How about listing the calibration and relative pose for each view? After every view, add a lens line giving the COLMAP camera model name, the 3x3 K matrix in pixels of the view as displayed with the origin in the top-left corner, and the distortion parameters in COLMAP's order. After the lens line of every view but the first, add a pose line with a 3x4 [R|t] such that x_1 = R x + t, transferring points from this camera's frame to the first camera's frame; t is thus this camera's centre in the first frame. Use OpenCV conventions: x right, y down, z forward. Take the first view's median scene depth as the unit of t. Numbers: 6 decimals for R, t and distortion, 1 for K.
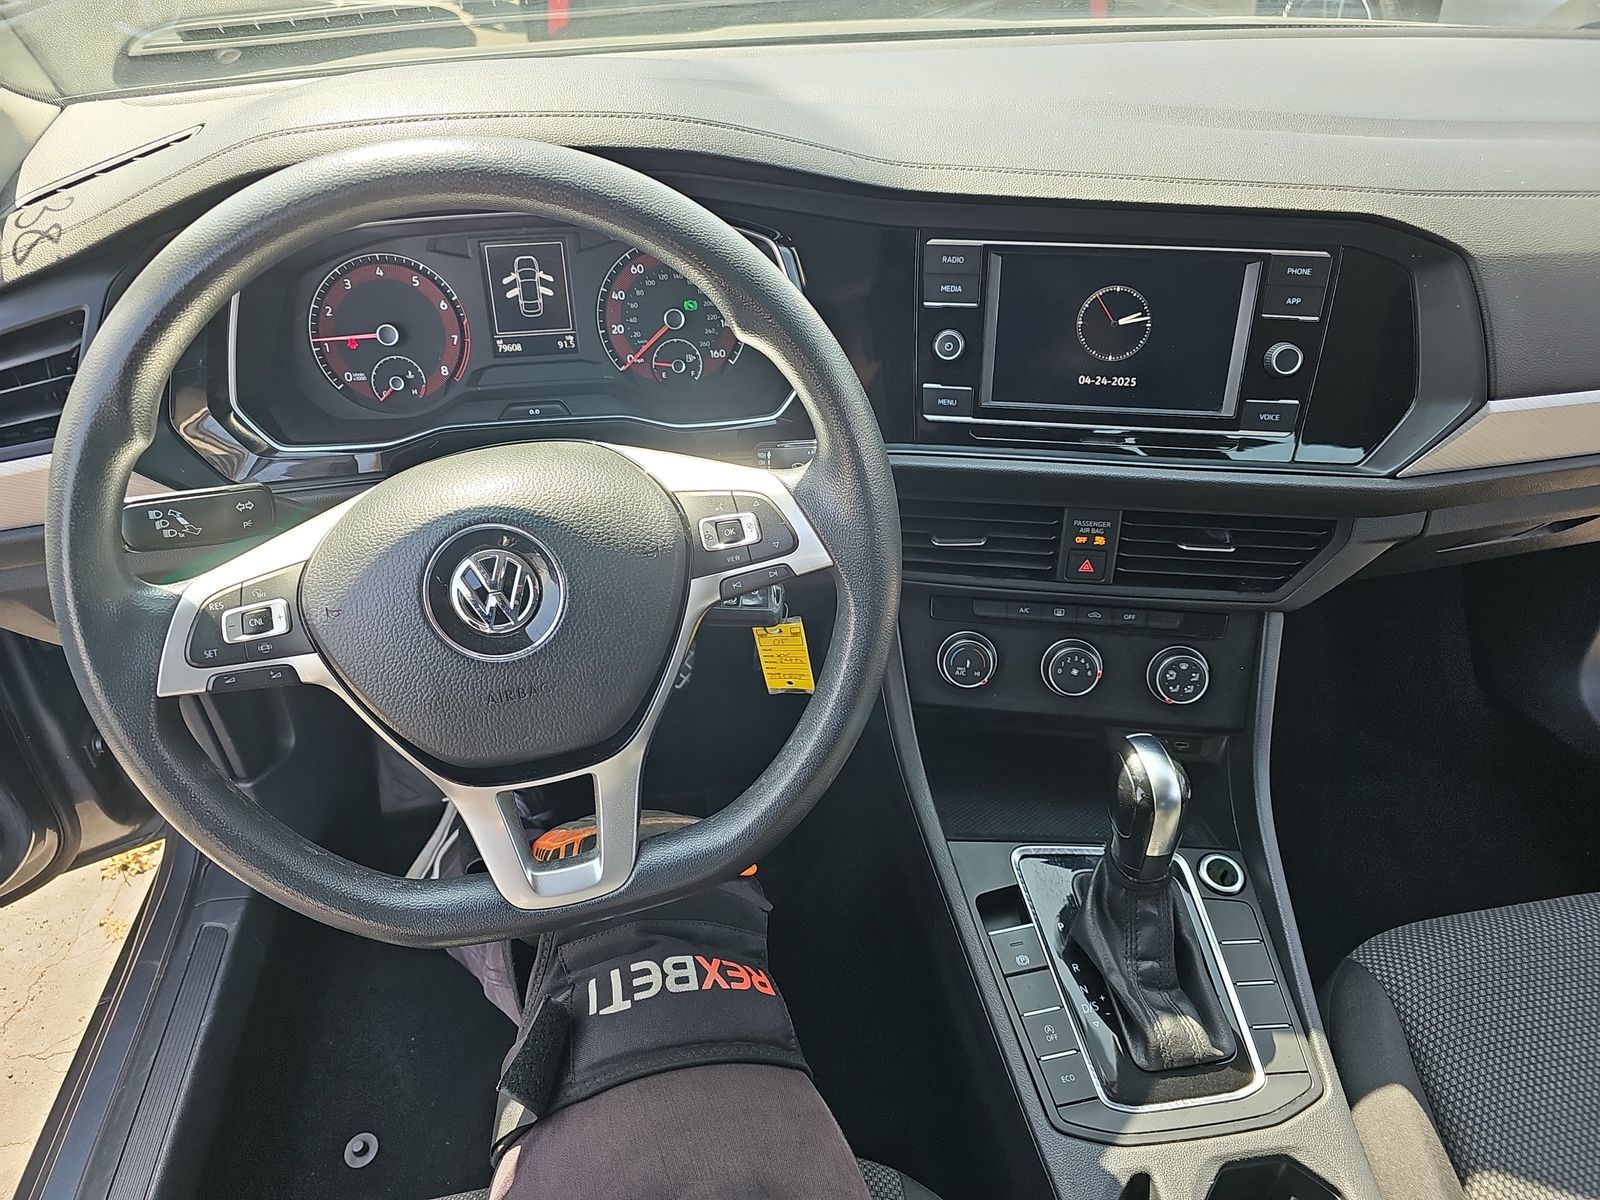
lens RADIAL K [[1062.7, 0, 786.2], [0, 1062.7, 590.3], [0, 0, 1]] dist [0.035470, -0.030531]
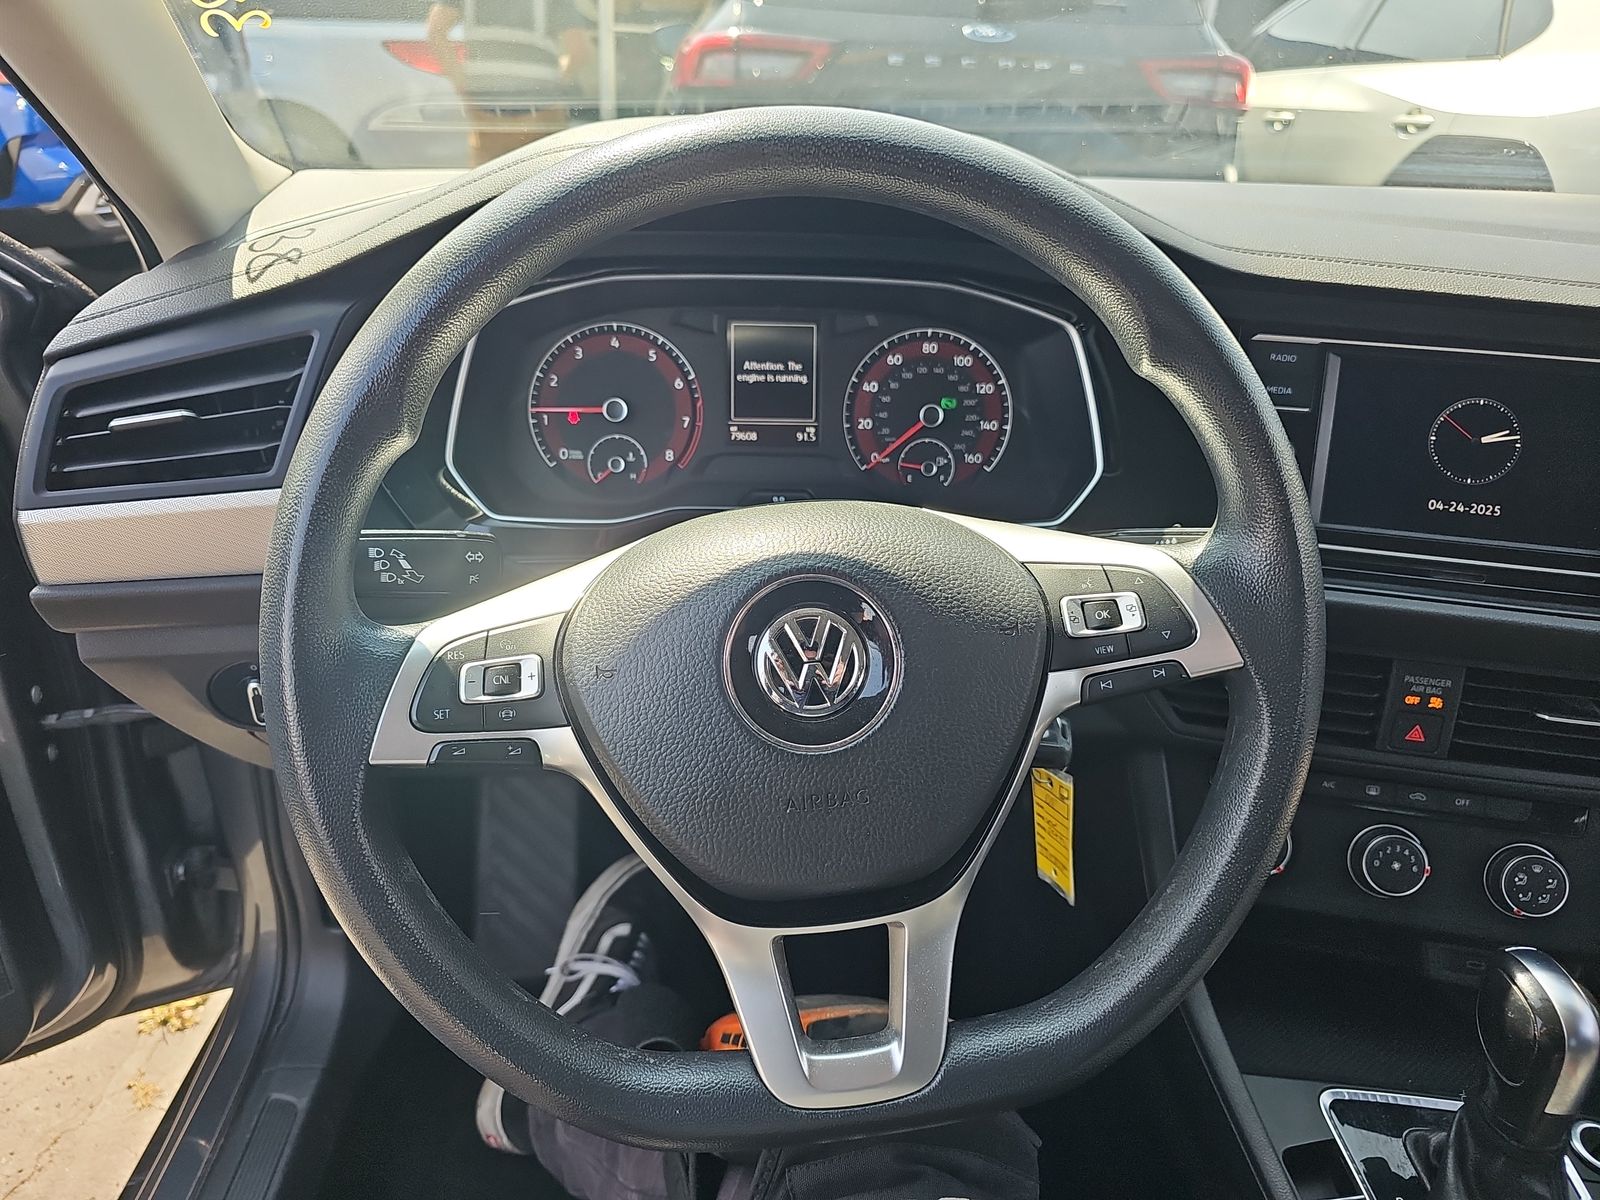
lens RADIAL K [[1062.7, 0, 794.1], [0, 1062.7, 597.2], [0, 0, 1]] dist [0.035470, -0.030531]
pose [[0.996211, 0.073259, -0.046880, -0.170682], [-0.080548, 0.980452, -0.179516, 0.063629], [0.032813, 0.182611, 0.982637, 0.156820]]
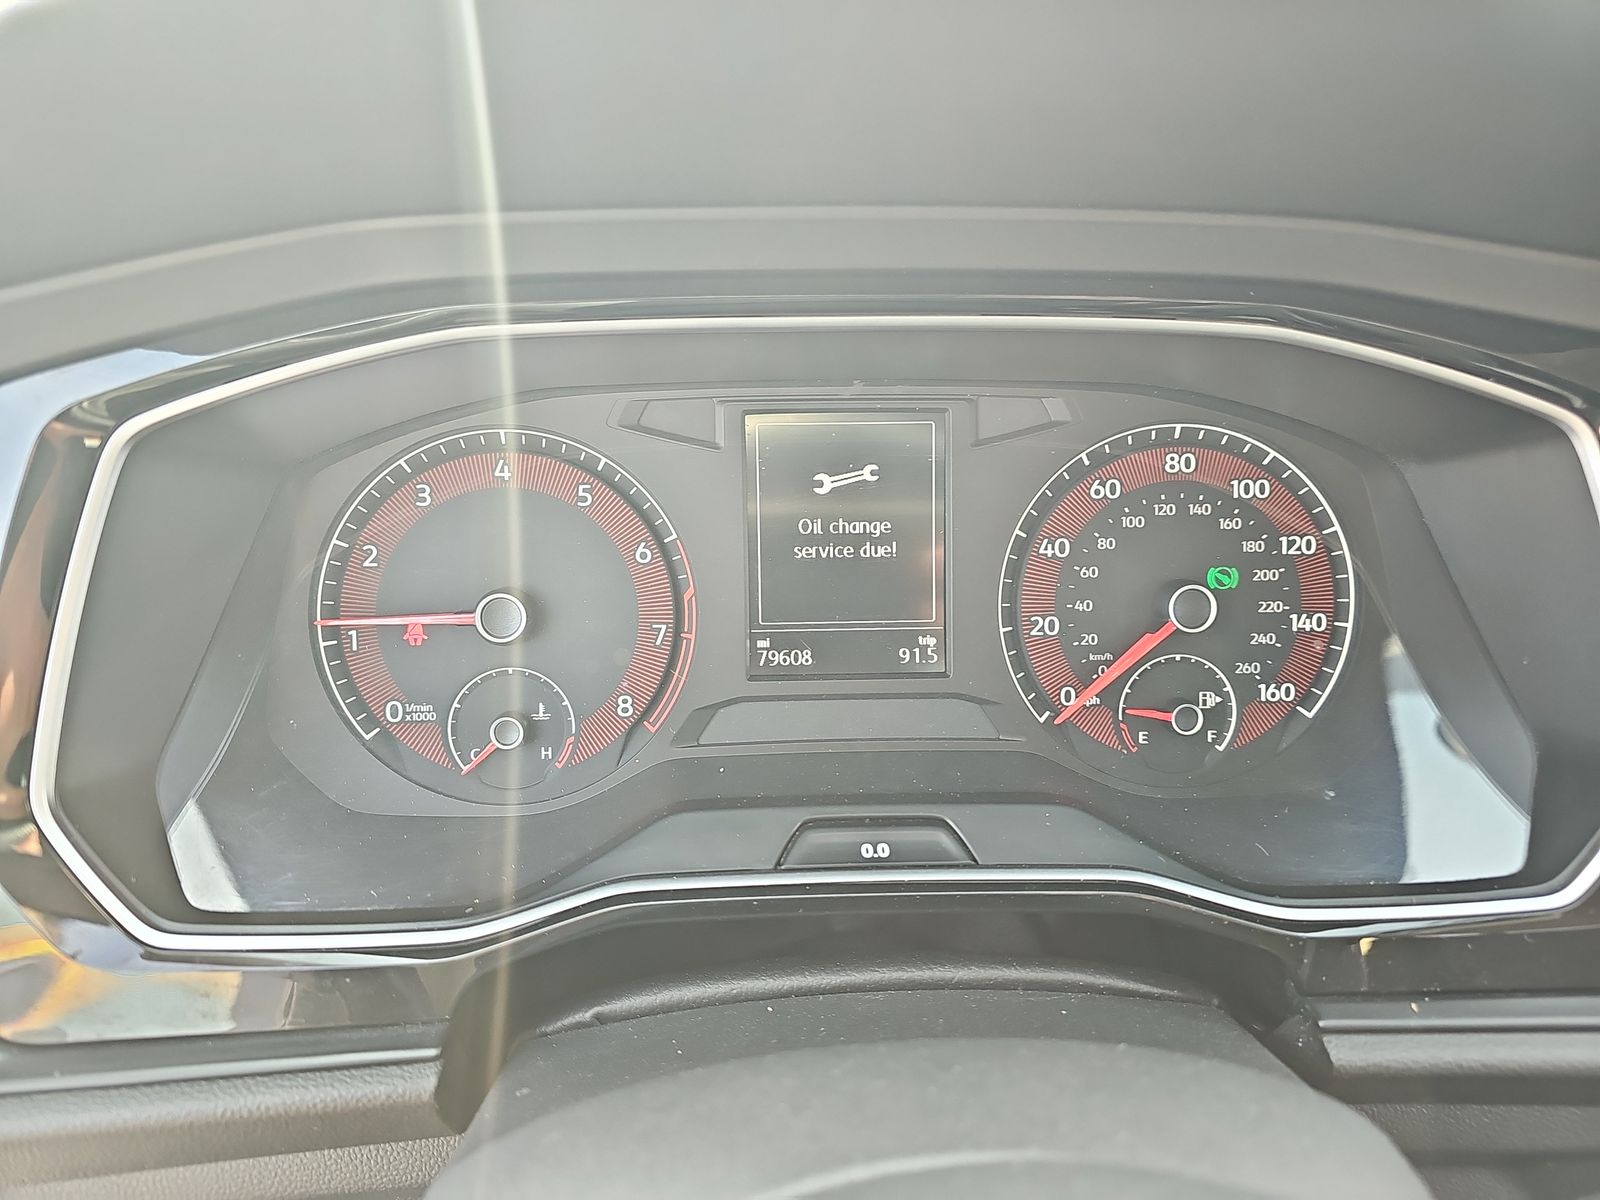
lens RADIAL K [[1062.7, 0, 803.6], [0, 1062.7, 565.4], [0, 0, 1]] dist [0.035470, -0.030531]
pose [[0.997621, 0.046497, -0.050902, -0.239972], [-0.057459, 0.968769, -0.241216, -0.167916], [0.038097, 0.243567, 0.969136, 0.609348]]
